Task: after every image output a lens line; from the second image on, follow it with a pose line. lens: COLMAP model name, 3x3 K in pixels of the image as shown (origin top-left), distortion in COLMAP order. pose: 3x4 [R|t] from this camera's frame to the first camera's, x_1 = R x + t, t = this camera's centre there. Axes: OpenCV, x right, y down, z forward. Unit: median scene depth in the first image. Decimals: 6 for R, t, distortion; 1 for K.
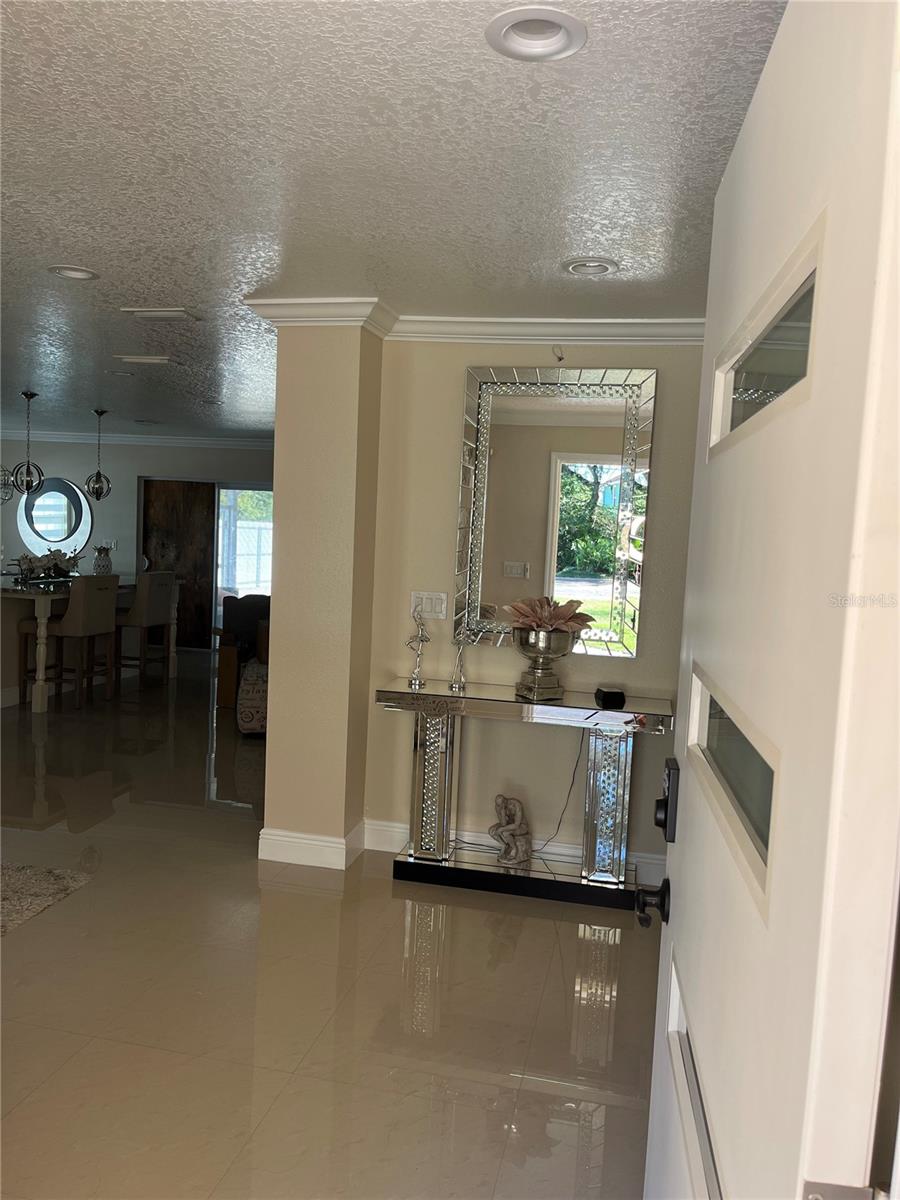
lens RADIAL K [[915.1, 0, 451.7], [0, 915.1, 599.3], [0, 0, 1]] dist [0.059076, -0.075439]
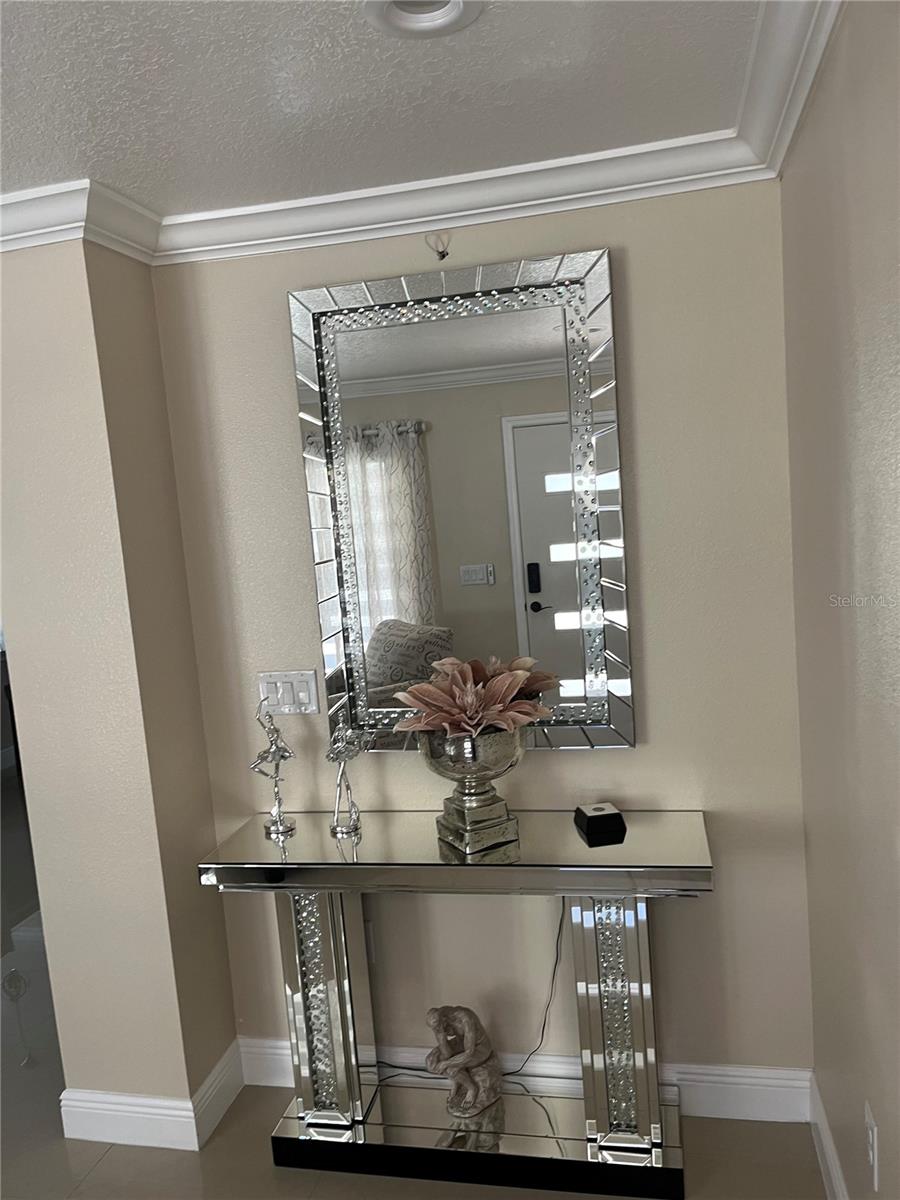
lens RADIAL K [[915.1, 0, 451.0], [0, 915.1, 605.8], [0, 0, 1]] dist [0.059076, -0.075439]
pose [[0.992071, -0.125180, -0.011140, 0.102378], [0.125457, 0.991668, 0.029245, -0.059450], [0.007387, -0.030411, 0.999510, 0.415285]]
